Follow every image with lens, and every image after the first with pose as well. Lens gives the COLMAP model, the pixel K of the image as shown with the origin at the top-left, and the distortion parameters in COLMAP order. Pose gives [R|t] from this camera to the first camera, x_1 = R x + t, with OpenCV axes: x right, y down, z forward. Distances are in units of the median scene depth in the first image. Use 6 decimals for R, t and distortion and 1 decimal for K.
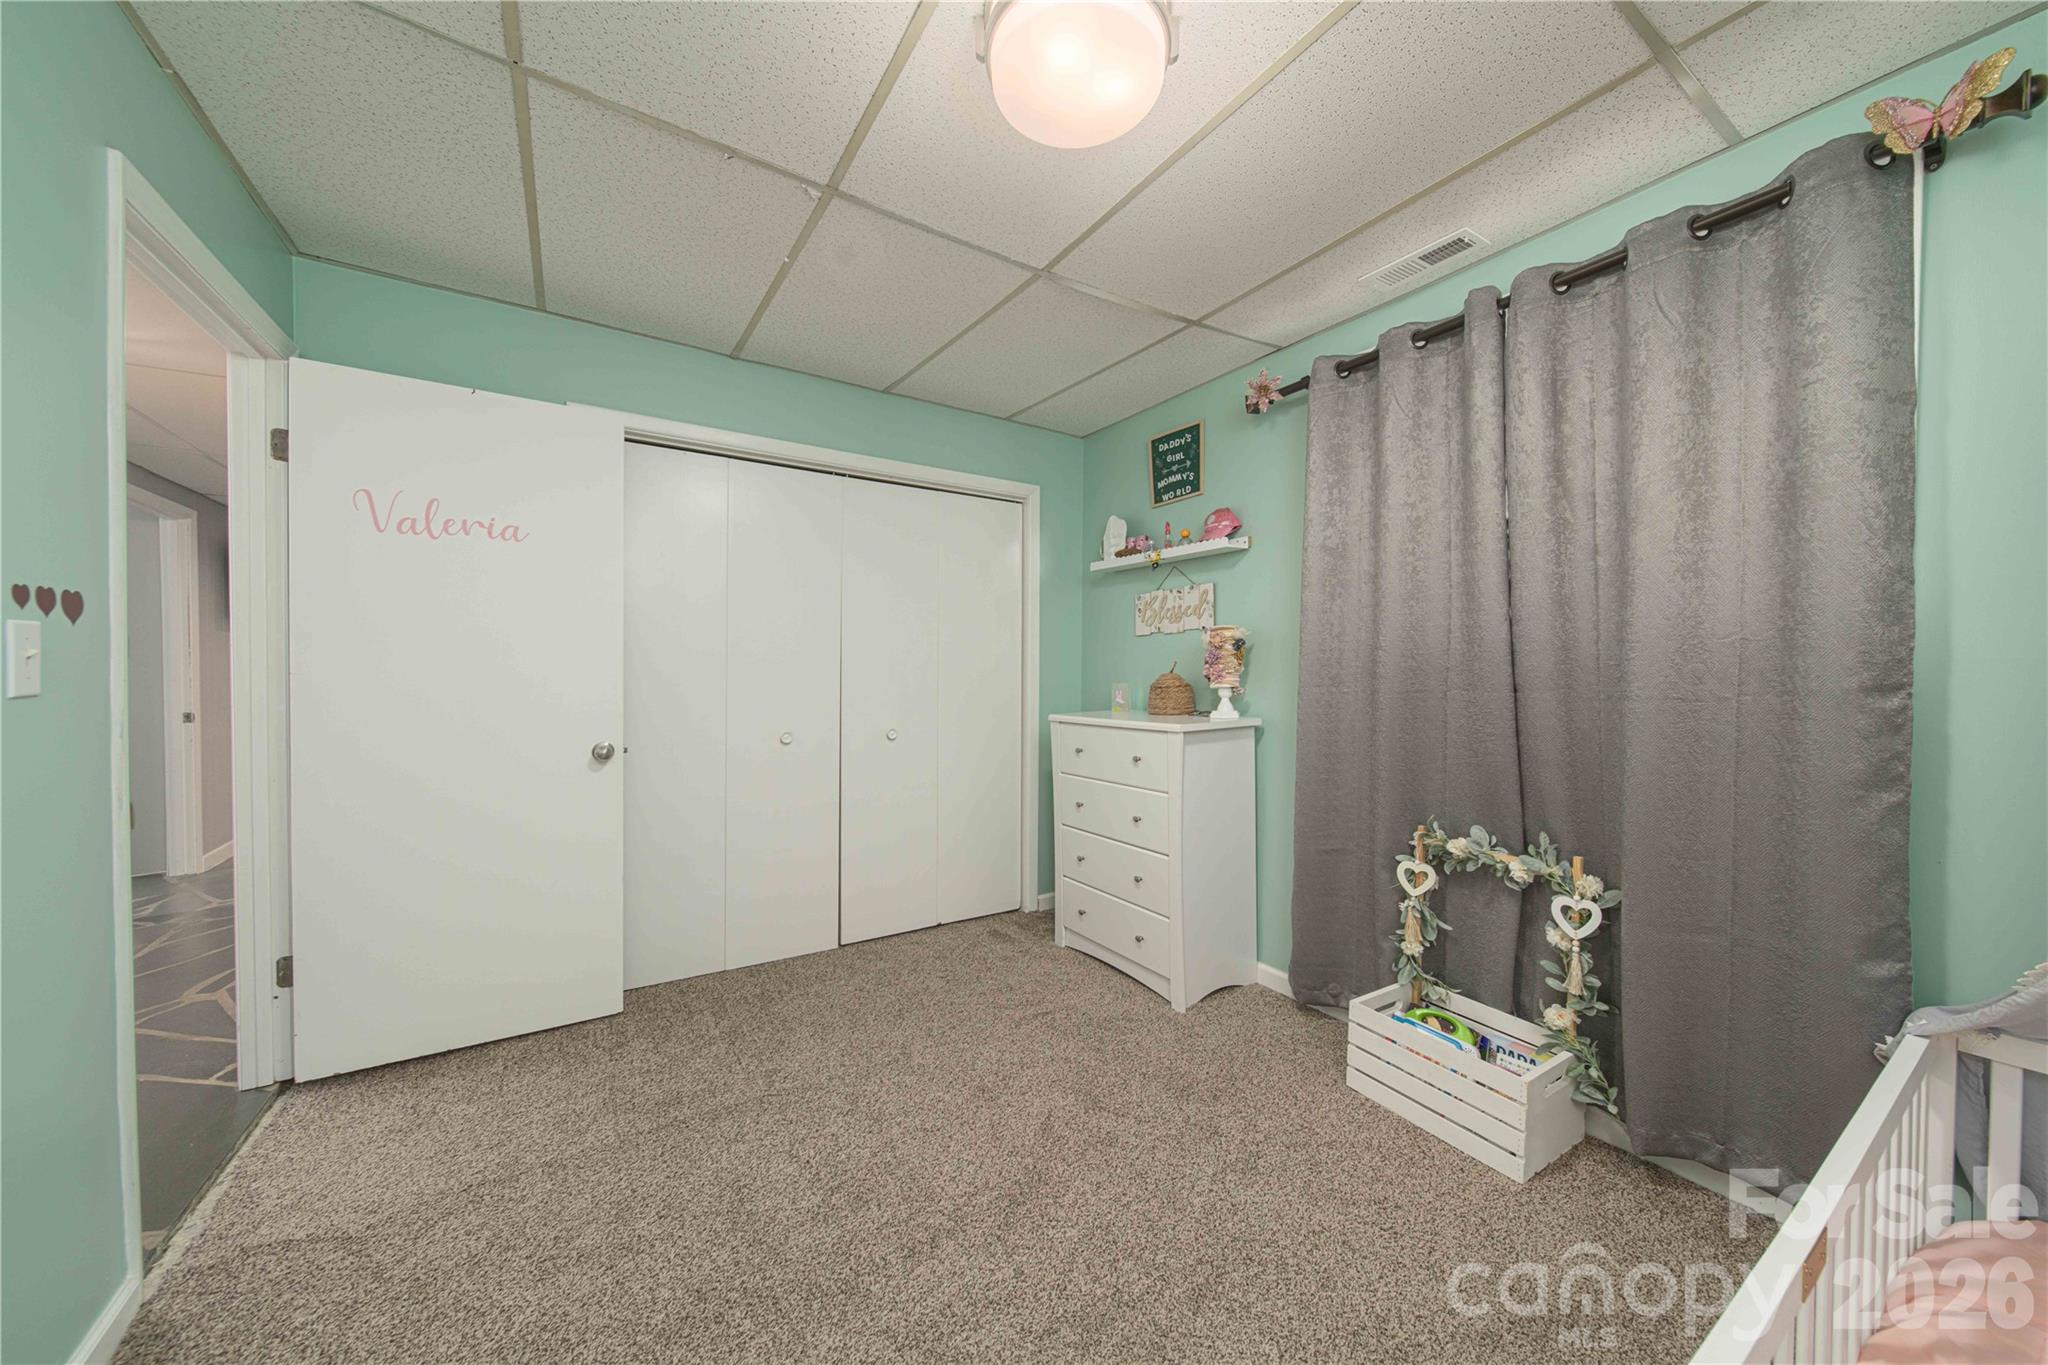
lens RADIAL K [[718.5, 0, 1030.0], [0, 718.5, 682.2], [0, 0, 1]] dist [-0.001606, -0.000141]
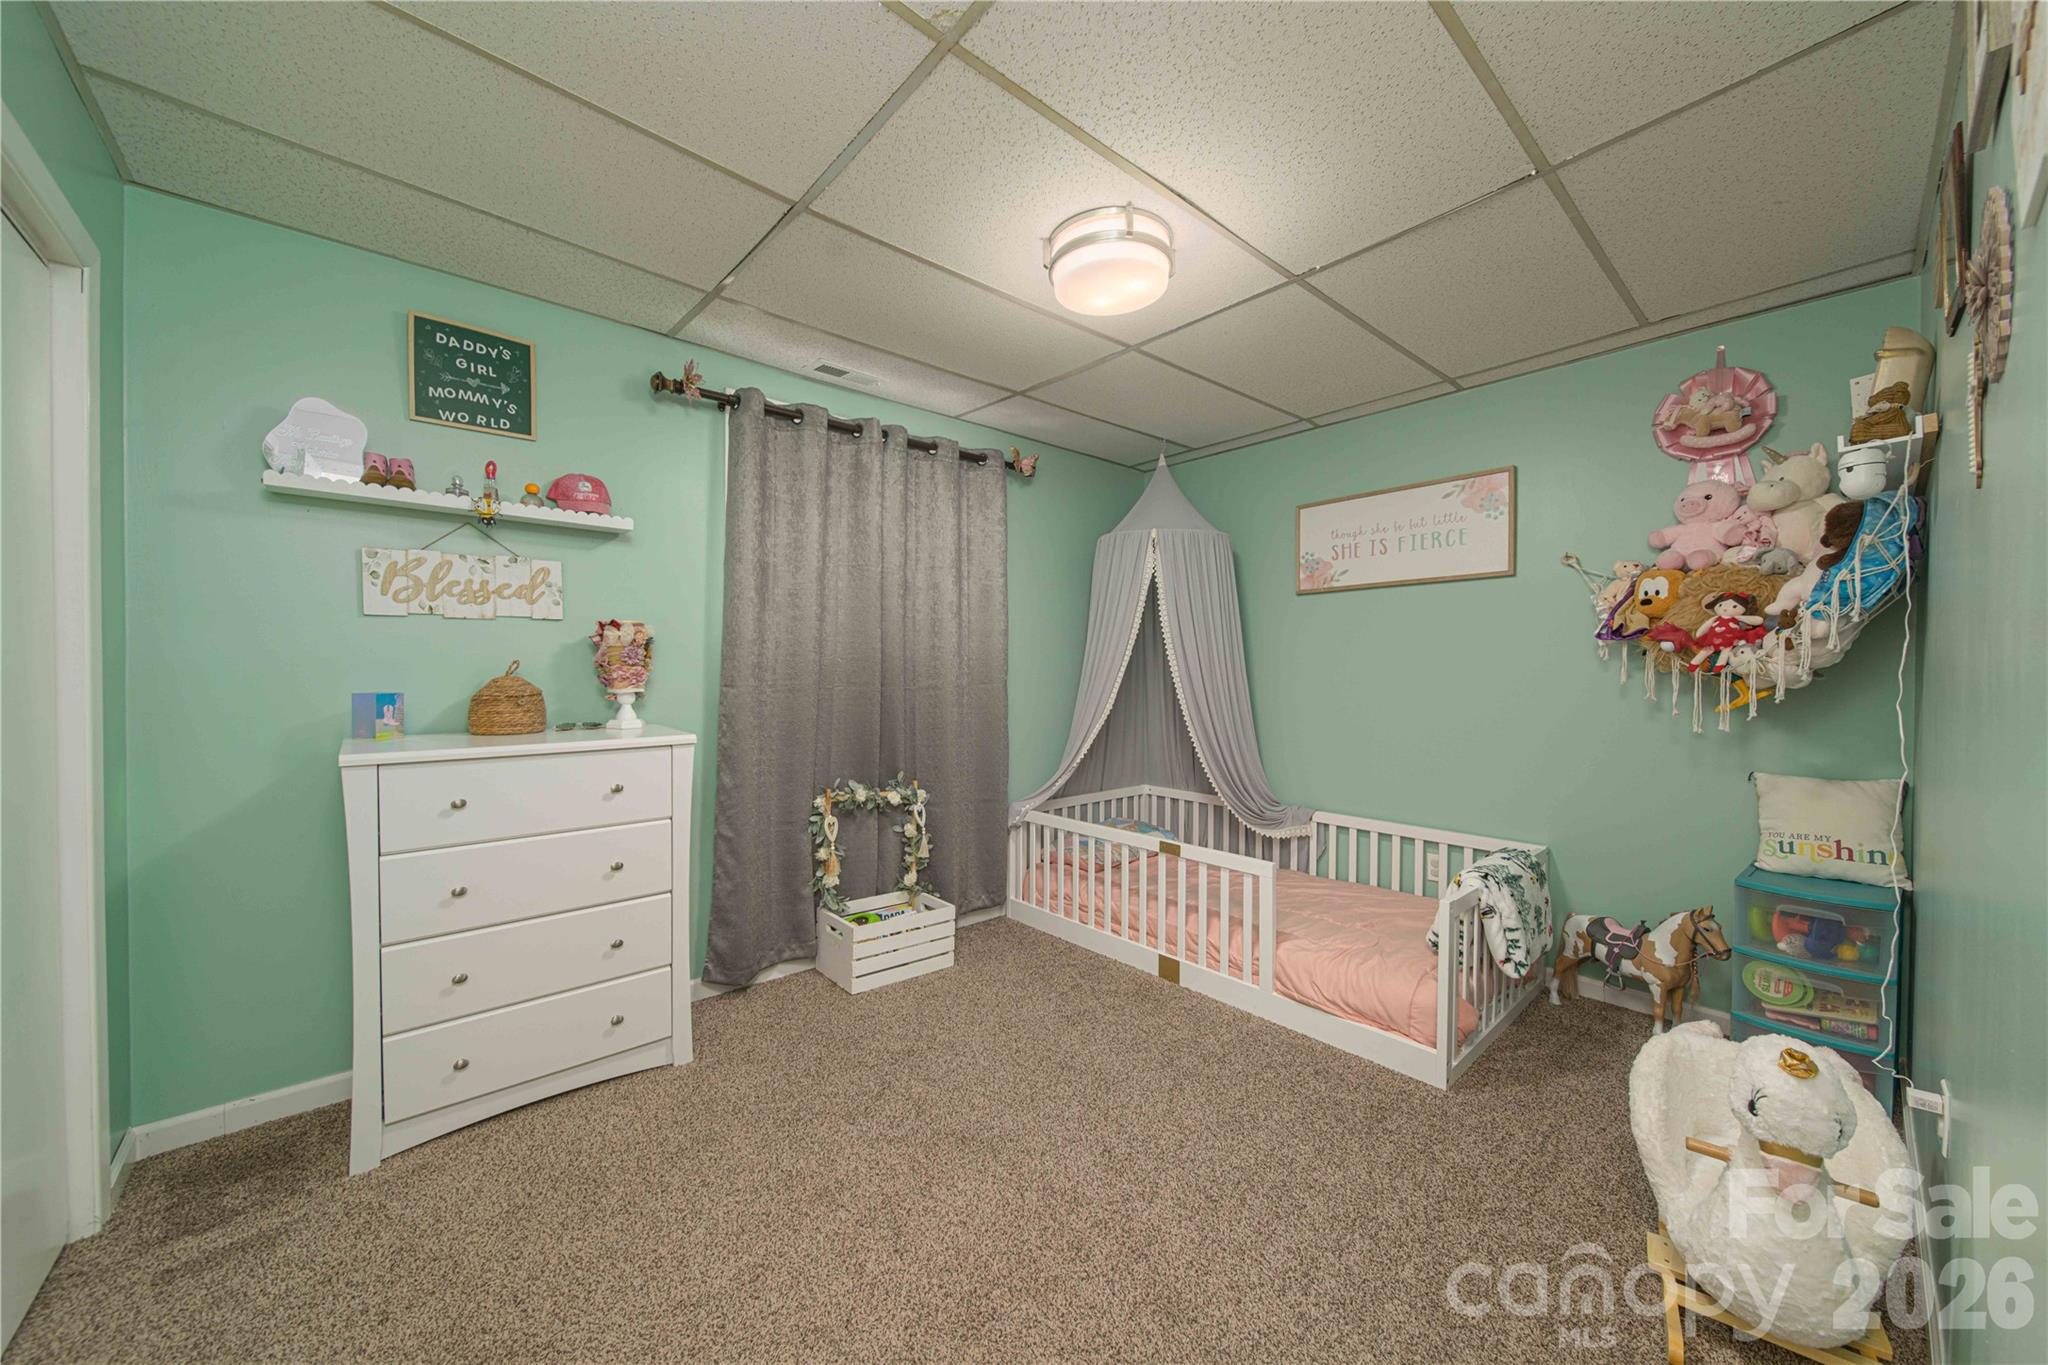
lens RADIAL K [[736.4, 0, 1025.5], [0, 736.4, 676.1], [0, 0, 1]] dist [-0.000487, -0.000055]
pose [[-0.150557, -0.015915, 0.988473, -0.611027], [0.007139, 0.999827, 0.017185, -0.021806], [-0.988576, 0.009644, -0.150418, 0.599288]]
